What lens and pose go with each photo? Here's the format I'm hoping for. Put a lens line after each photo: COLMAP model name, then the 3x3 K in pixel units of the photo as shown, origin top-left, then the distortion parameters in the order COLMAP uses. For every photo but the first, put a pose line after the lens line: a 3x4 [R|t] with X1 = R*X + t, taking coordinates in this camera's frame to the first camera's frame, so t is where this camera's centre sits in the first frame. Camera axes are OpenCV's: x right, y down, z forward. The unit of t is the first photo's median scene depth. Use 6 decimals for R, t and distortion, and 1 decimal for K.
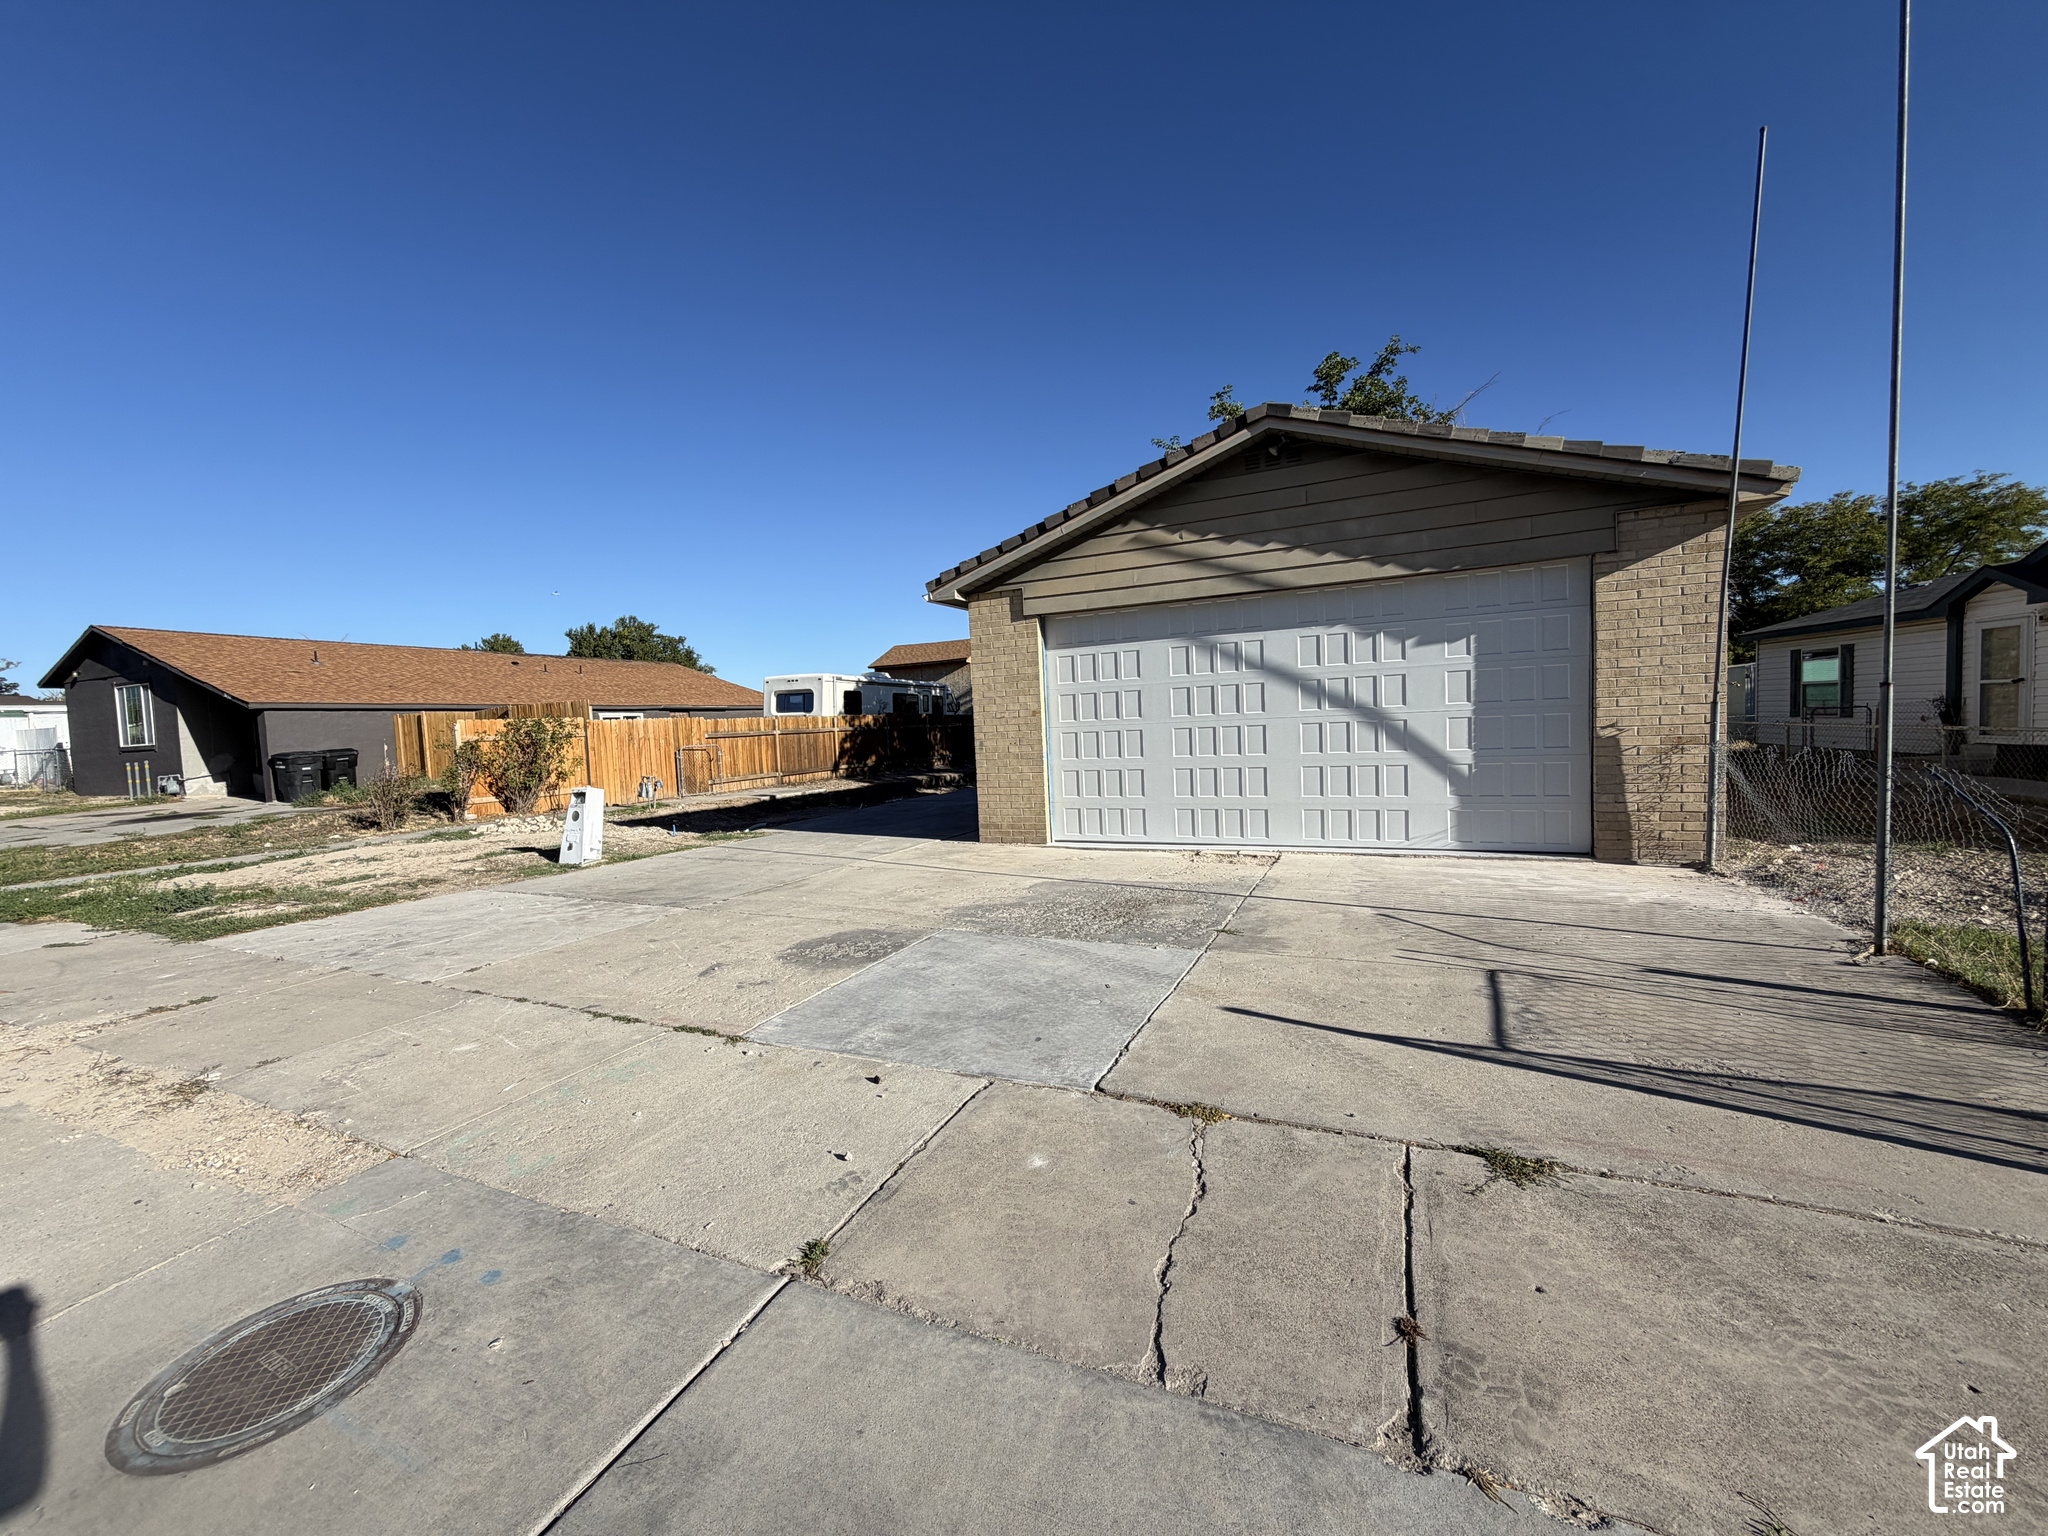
lens RADIAL K [[816.0, 0, 1018.7], [0, 816.0, 772.1], [0, 0, 1]] dist [0.000236, -0.000634]
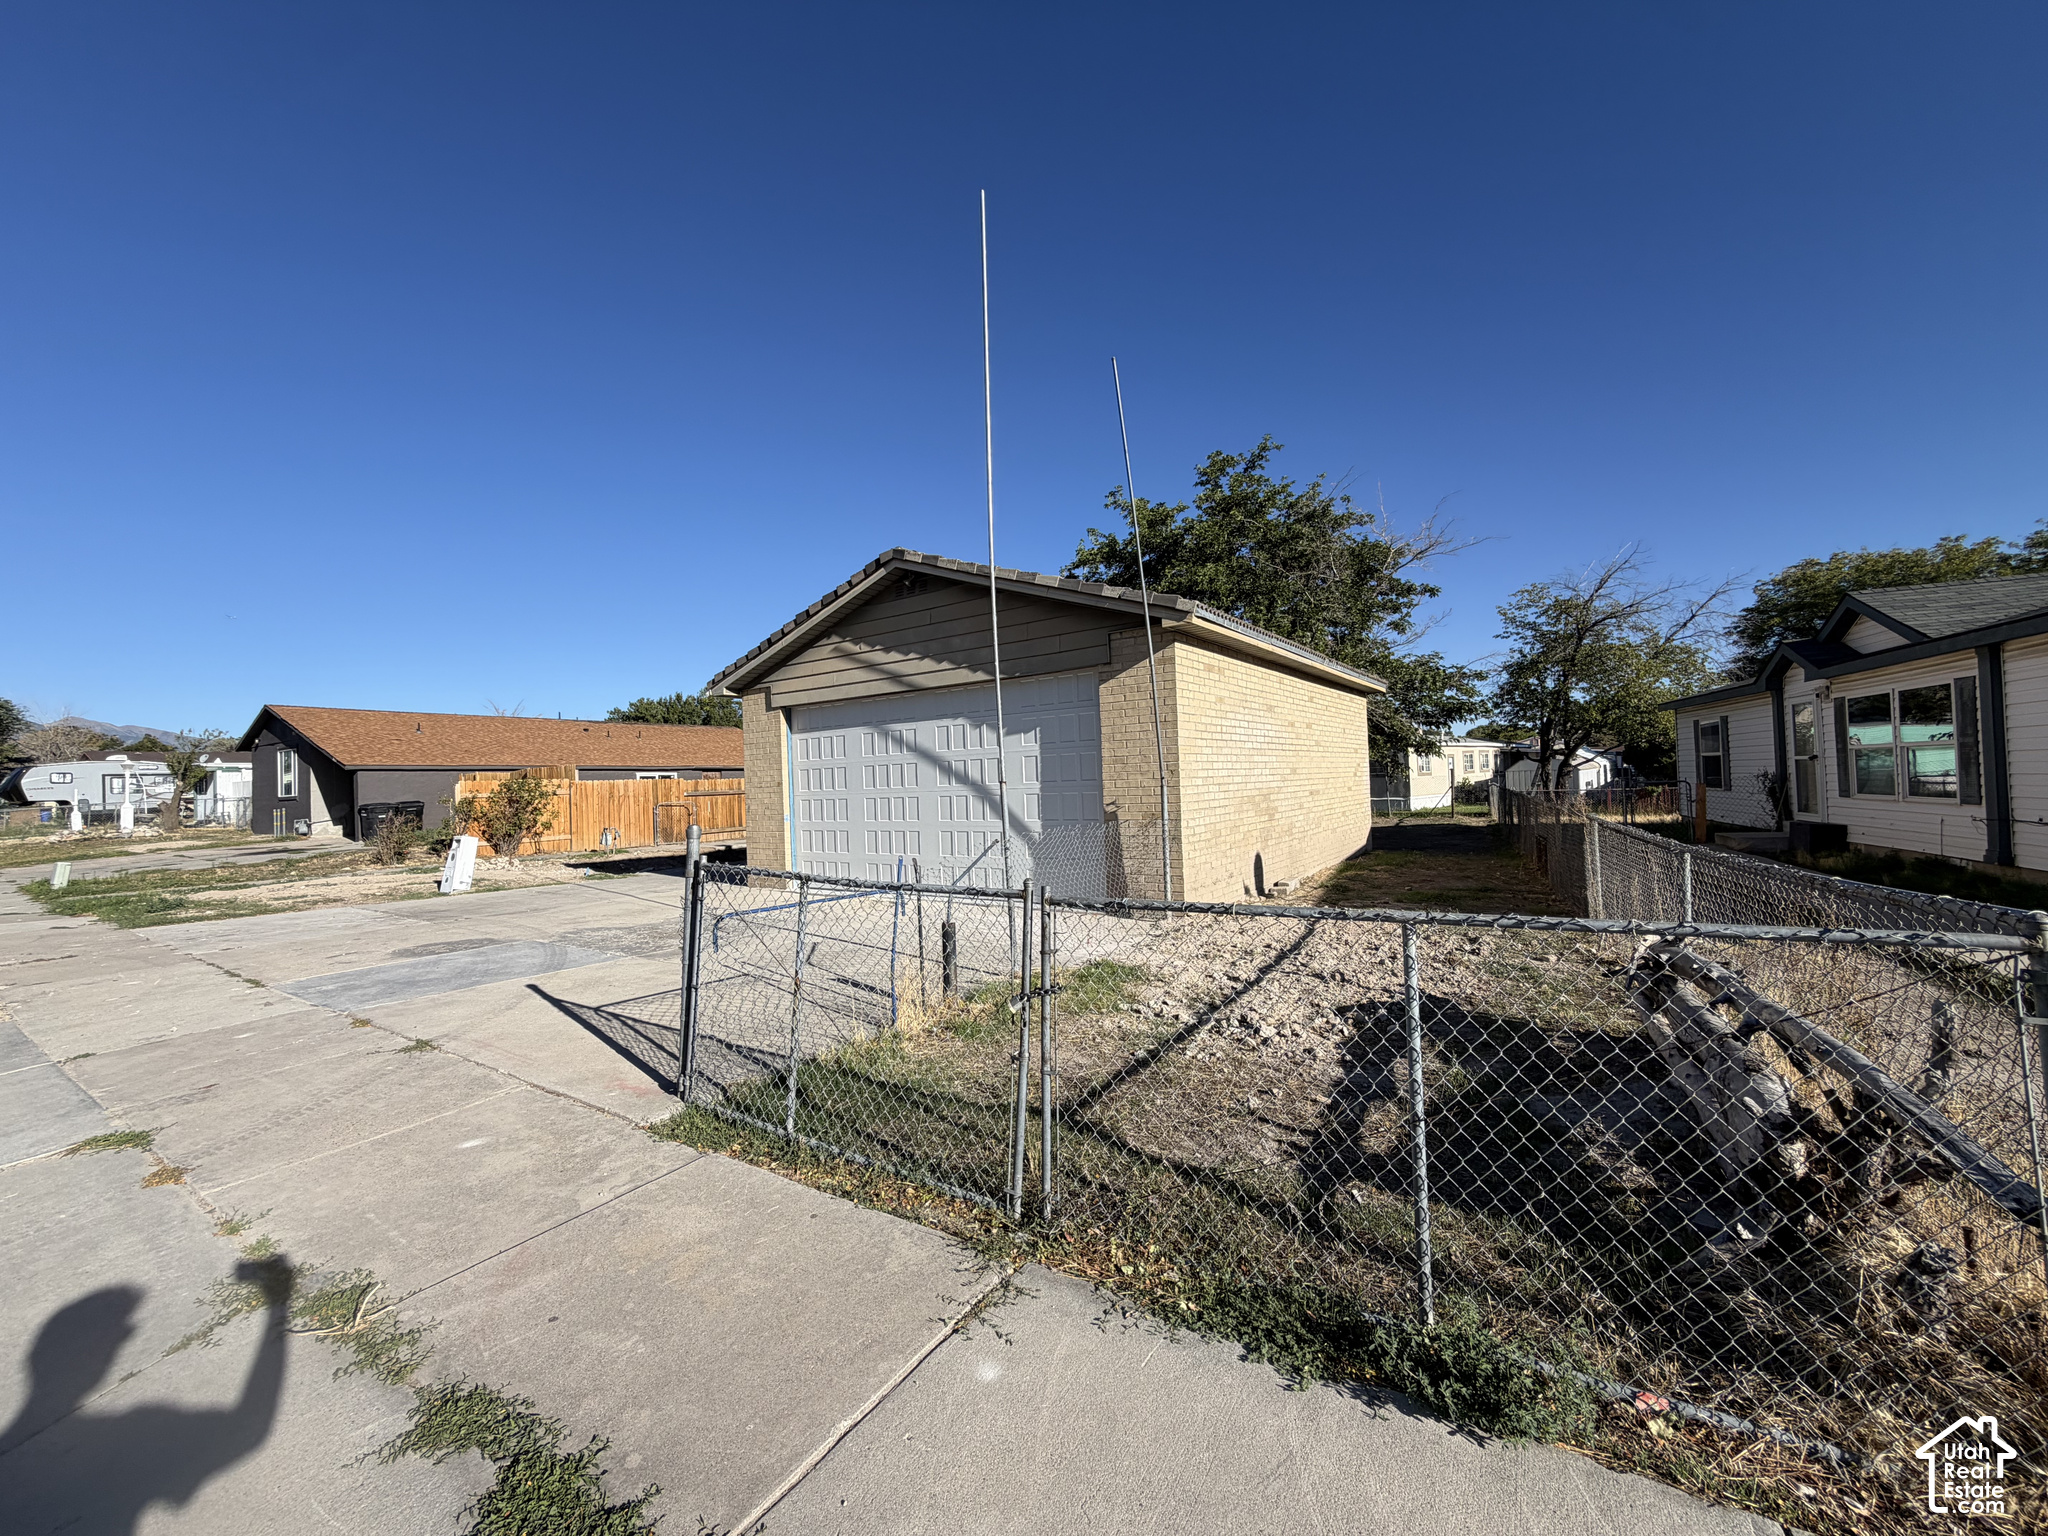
lens RADIAL K [[816.0, 0, 1019.2], [0, 816.0, 769.7], [0, 0, 1]] dist [0.000236, -0.000634]
pose [[0.985239, 0.007256, -0.171032, 0.641805], [-0.019331, 0.997426, -0.069042, -0.015845], [0.170091, 0.071329, 0.982843, -0.187498]]
